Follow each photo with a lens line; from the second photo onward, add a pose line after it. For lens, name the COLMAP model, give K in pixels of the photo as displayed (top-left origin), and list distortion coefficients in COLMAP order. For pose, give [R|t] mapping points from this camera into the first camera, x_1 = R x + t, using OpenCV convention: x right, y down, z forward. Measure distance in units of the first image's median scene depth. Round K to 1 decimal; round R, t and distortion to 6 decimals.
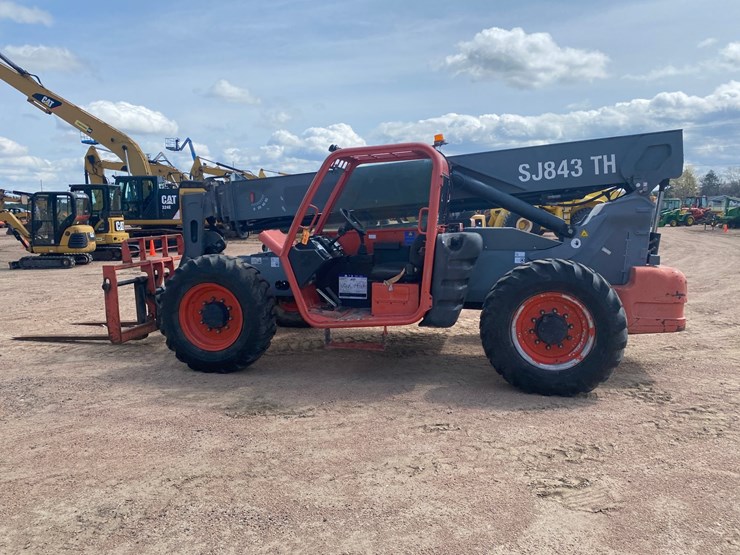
lens RADIAL K [[562.8, 0, 370.0], [0, 562.8, 277.5], [0, 0, 1]] dist [0.022327, -0.013634]
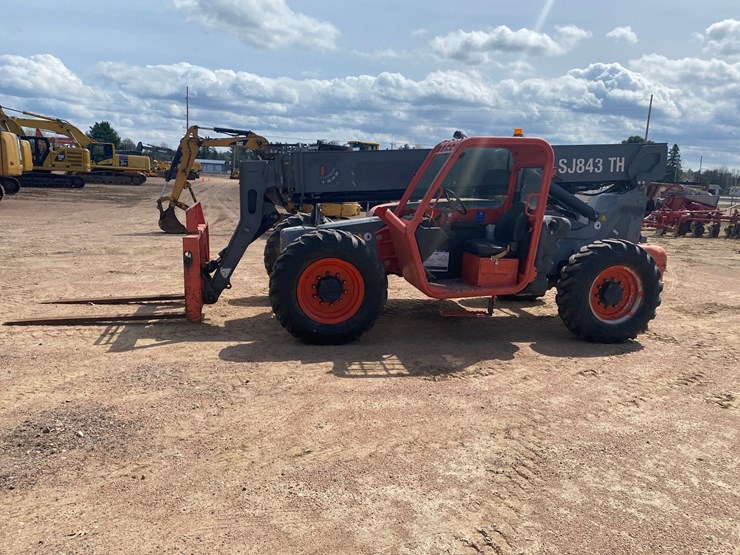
lens RADIAL K [[572.2, 0, 370.0], [0, 572.2, 277.5], [0, 0, 1]] dist [0.021036, -0.008280]
pose [[0.898812, -0.017316, 0.437991, -0.671398], [-0.010644, 0.998063, 0.061301, -0.017010], [-0.438204, -0.059760, 0.896887, 0.053764]]
